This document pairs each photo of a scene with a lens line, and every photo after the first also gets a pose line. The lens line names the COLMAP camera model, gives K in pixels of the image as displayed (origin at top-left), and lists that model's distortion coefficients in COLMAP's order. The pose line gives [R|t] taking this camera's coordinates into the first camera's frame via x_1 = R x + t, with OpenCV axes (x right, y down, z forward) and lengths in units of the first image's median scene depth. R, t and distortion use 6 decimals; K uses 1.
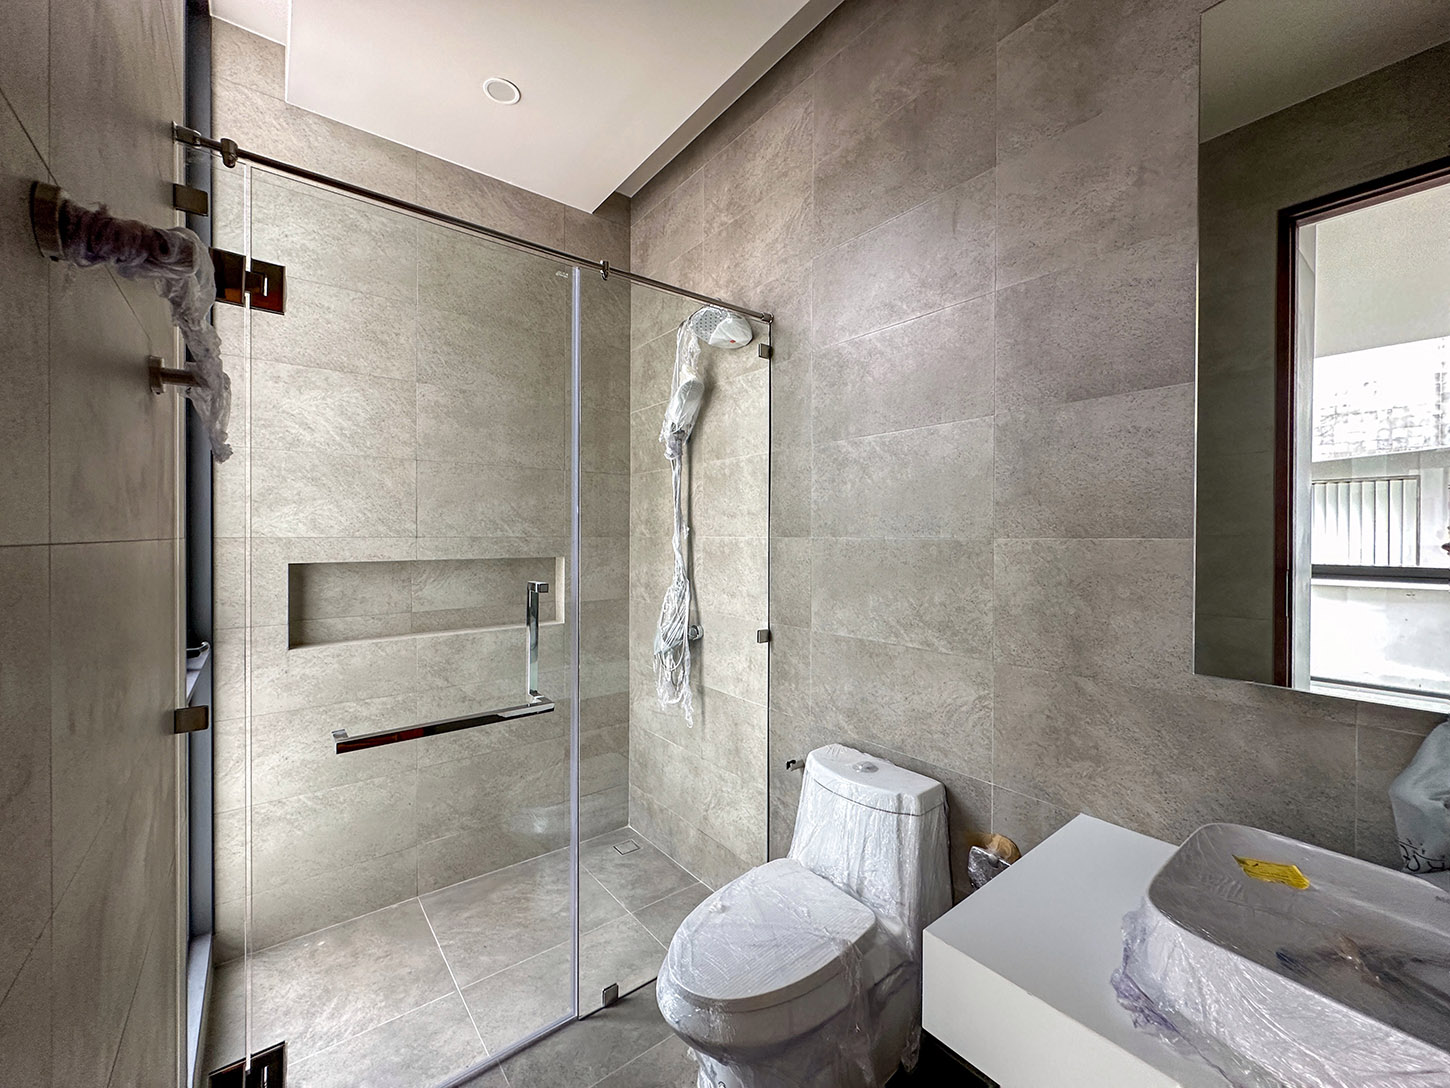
lens RADIAL K [[581.0, 0, 722.7], [0, 581.0, 541.5], [0, 0, 1]] dist [-0.013324, -0.000217]
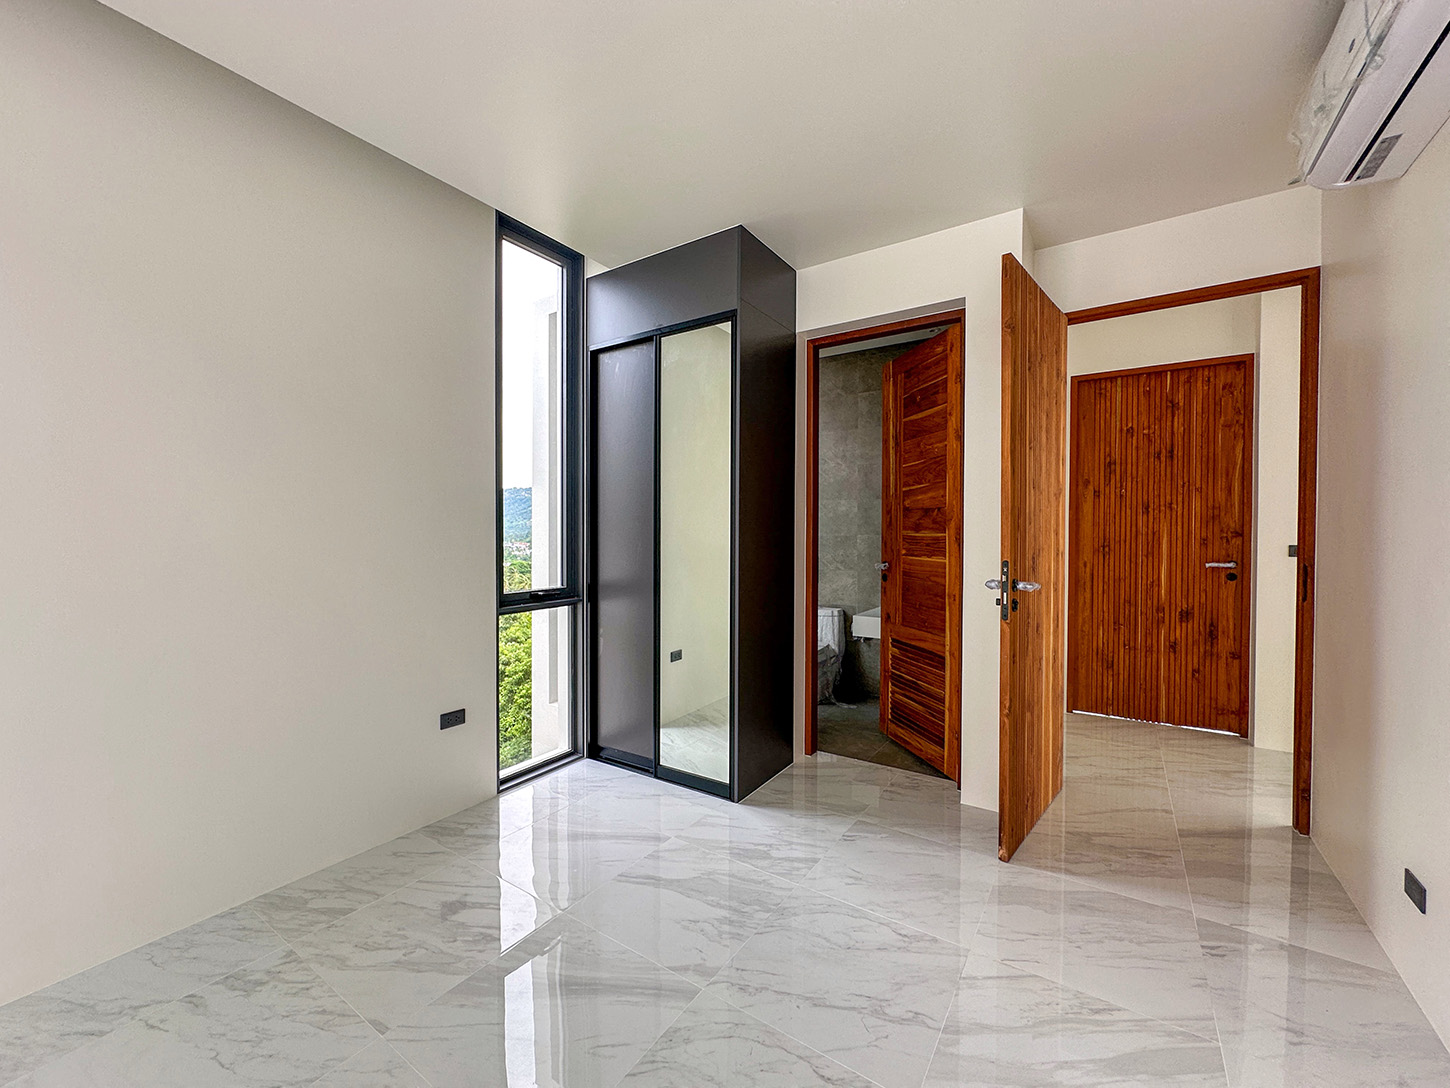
lens RADIAL K [[581.0, 0, 726.9], [0, 581.0, 541.8], [0, 0, 1]] dist [-0.013324, -0.000217]
pose [[0.951801, -0.006518, 0.306648, -1.336662], [0.003496, 0.999940, 0.010403, -0.004408], [-0.306697, -0.008830, 0.951766, -2.066805]]
